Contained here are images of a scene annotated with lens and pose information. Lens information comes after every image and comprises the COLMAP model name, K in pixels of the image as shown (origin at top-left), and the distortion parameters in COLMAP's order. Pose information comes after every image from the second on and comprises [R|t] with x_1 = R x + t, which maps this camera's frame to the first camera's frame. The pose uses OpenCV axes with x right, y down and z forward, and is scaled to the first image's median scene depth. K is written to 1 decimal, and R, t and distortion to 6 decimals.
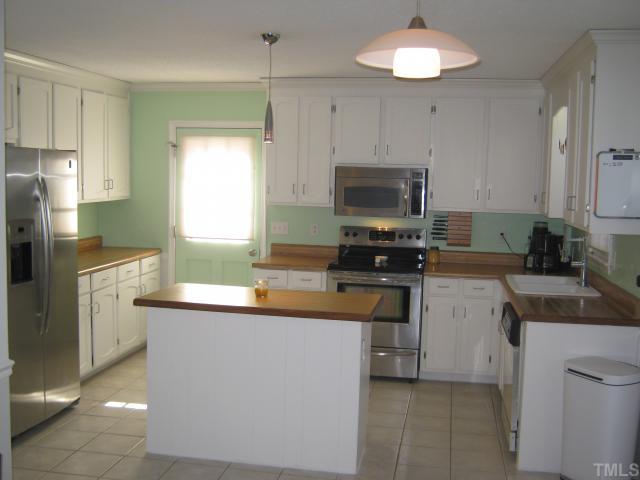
lens RADIAL K [[732.3, 0, 320.0], [0, 732.3, 240.0], [0, 0, 1]] dist [-0.006935, -0.007034]
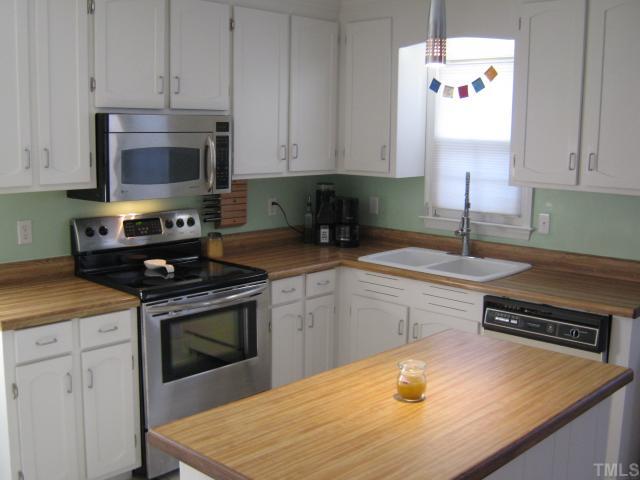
lens RADIAL K [[732.3, 0, 320.0], [0, 732.3, 240.0], [0, 0, 1]] dist [-0.006935, -0.007034]
pose [[0.539972, -0.148394, 0.828499, -0.362299], [0.082462, 0.988927, 0.123384, -0.061733], [-0.837634, 0.001695, 0.546229, 0.571772]]
